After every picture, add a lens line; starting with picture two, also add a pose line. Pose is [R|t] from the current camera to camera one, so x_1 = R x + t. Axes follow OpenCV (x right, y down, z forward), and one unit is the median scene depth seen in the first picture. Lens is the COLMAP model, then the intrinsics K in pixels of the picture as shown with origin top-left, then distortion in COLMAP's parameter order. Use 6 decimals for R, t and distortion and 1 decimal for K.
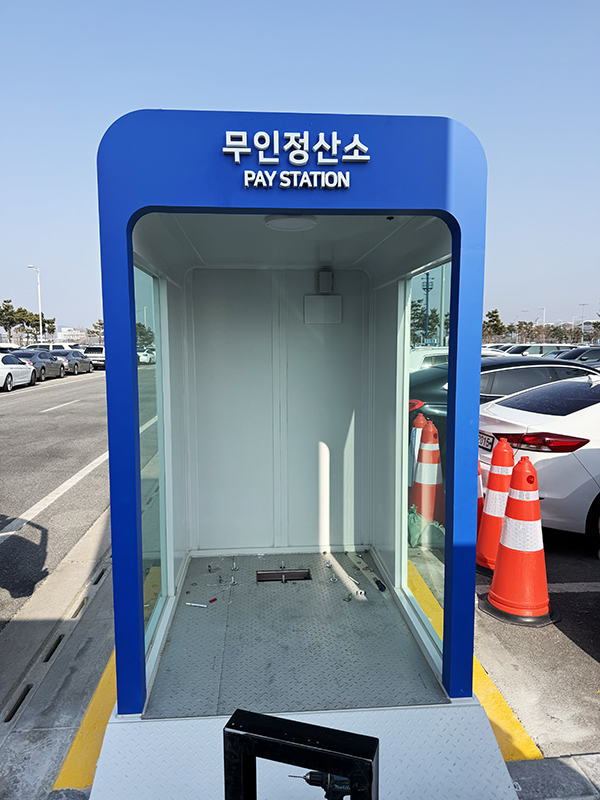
lens RADIAL K [[565.2, 0, 297.0], [0, 565.2, 401.4], [0, 0, 1]] dist [0.077361, -0.112501]
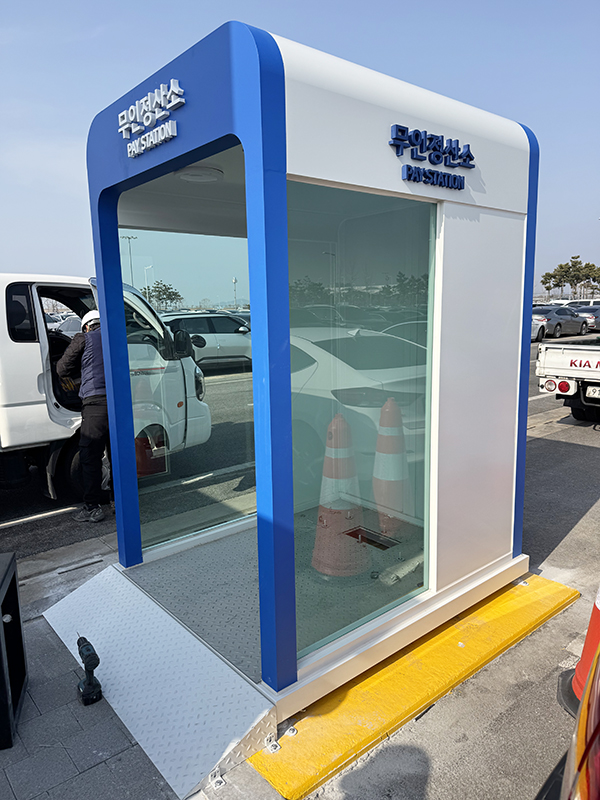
lens RADIAL K [[565.2, 0, 297.0], [0, 565.2, 401.4], [0, 0, 1]] dist [0.077361, -0.112501]
pose [[0.582035, 0.126554, -0.803255, 0.096050], [-0.067299, 0.991923, 0.107515, -0.002389], [0.810374, -0.008519, 0.585851, 0.050152]]
